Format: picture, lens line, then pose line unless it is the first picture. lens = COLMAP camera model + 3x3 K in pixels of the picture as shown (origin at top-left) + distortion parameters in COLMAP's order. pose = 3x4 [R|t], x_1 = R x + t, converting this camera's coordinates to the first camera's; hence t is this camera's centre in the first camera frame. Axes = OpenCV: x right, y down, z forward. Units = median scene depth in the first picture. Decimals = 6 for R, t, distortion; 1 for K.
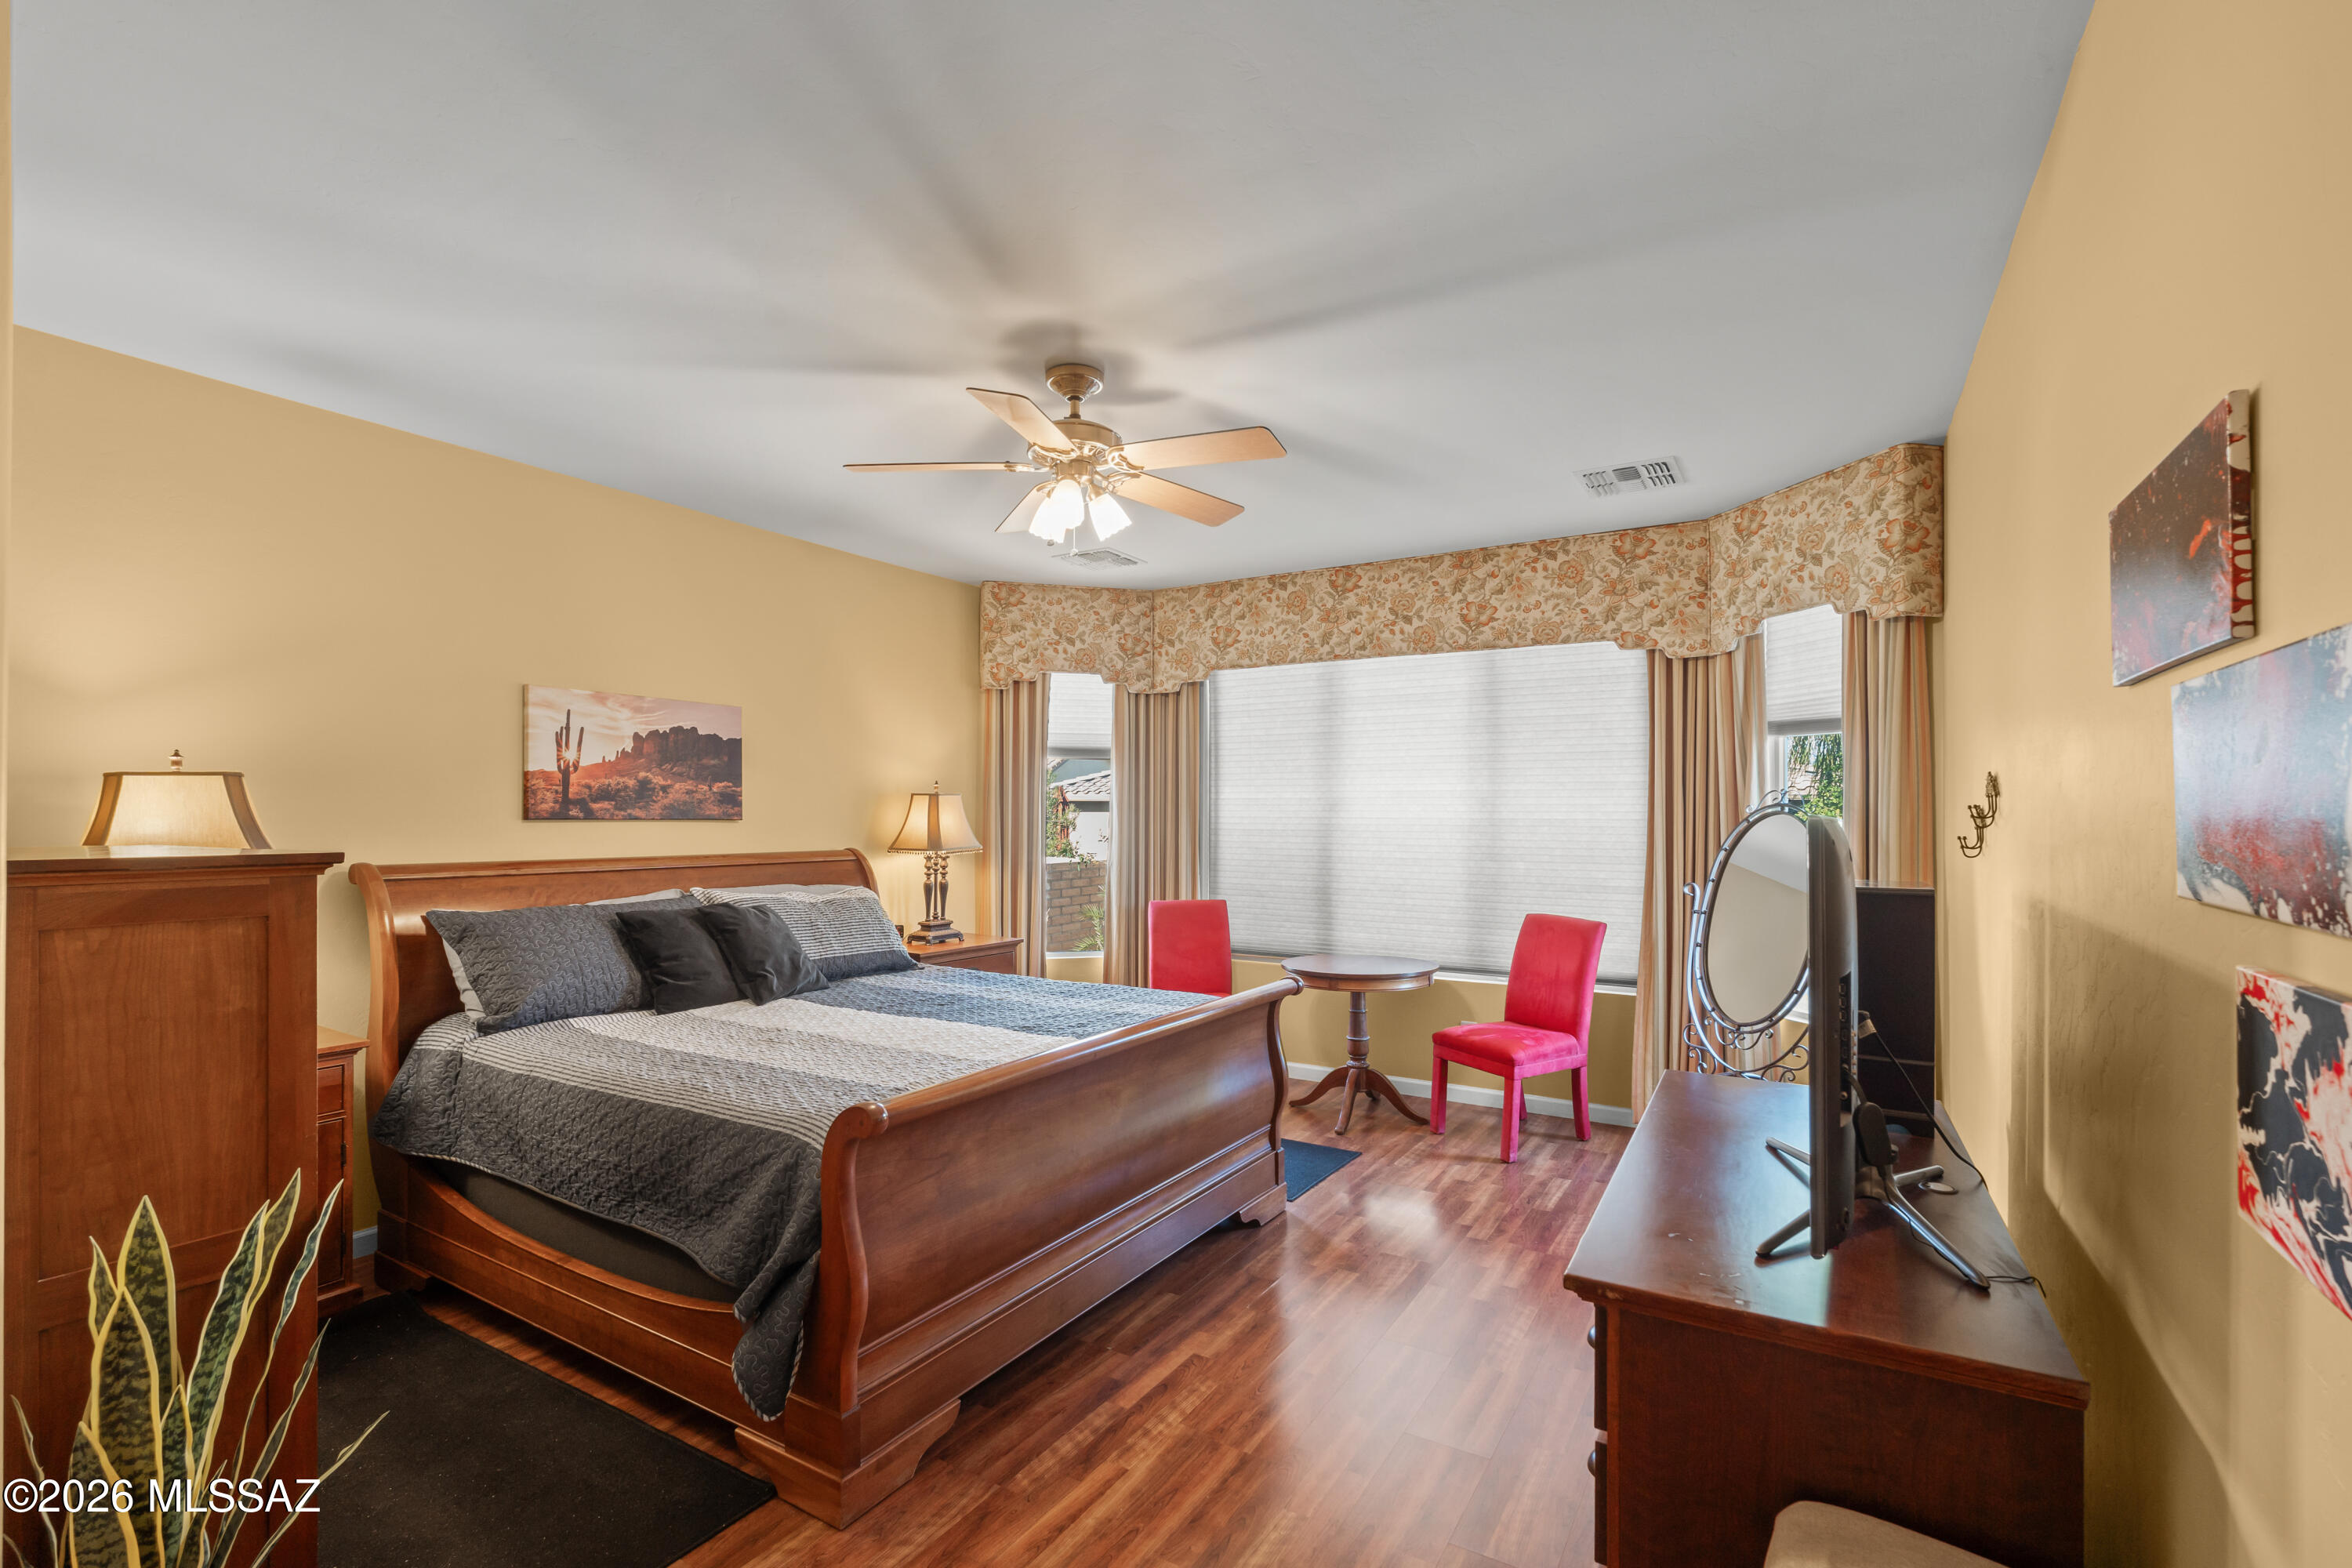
lens RADIAL K [[1030.9, 0, 1182.0], [0, 1030.9, 808.8], [0, 0, 1]] dist [-0.010599, 0.001315]
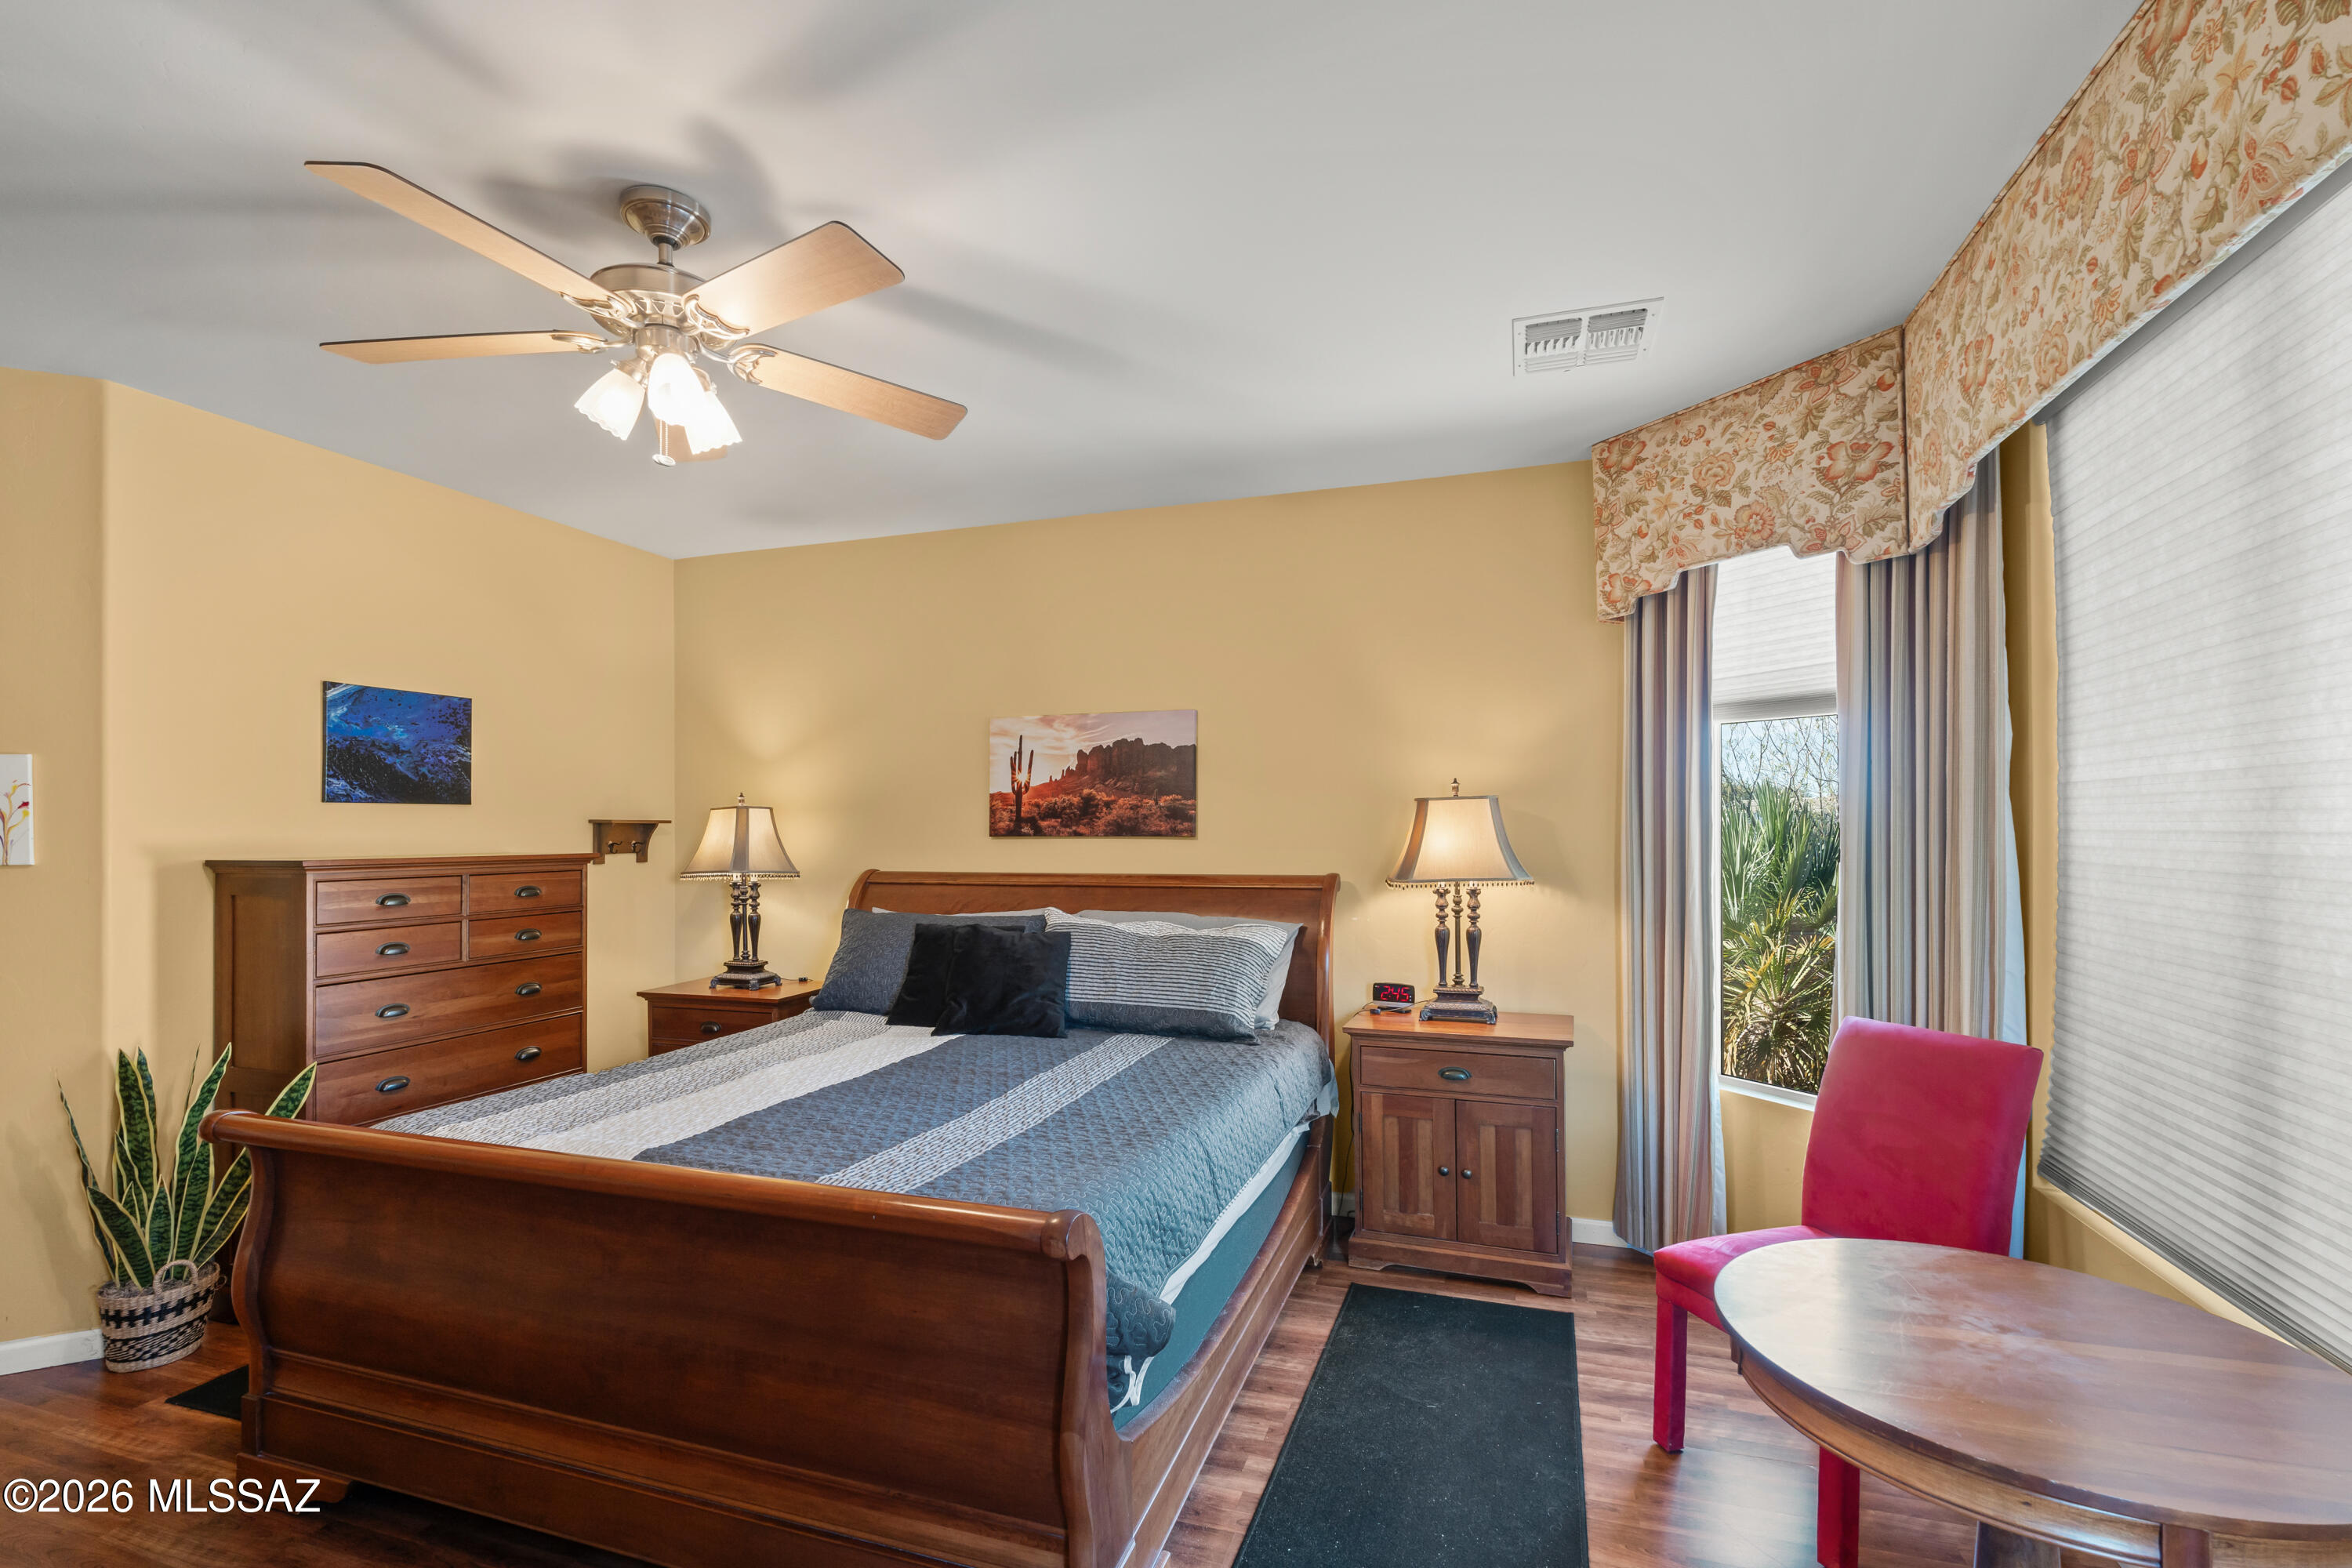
lens RADIAL K [[1030.9, 0, 1192.5], [0, 1030.9, 809.4], [0, 0, 1]] dist [-0.010599, 0.001315]
pose [[0.228529, -0.022531, -0.973276, 0.473383], [0.010504, 0.999731, -0.020677, 0.006182], [0.973481, -0.005498, 0.228704, 0.862073]]
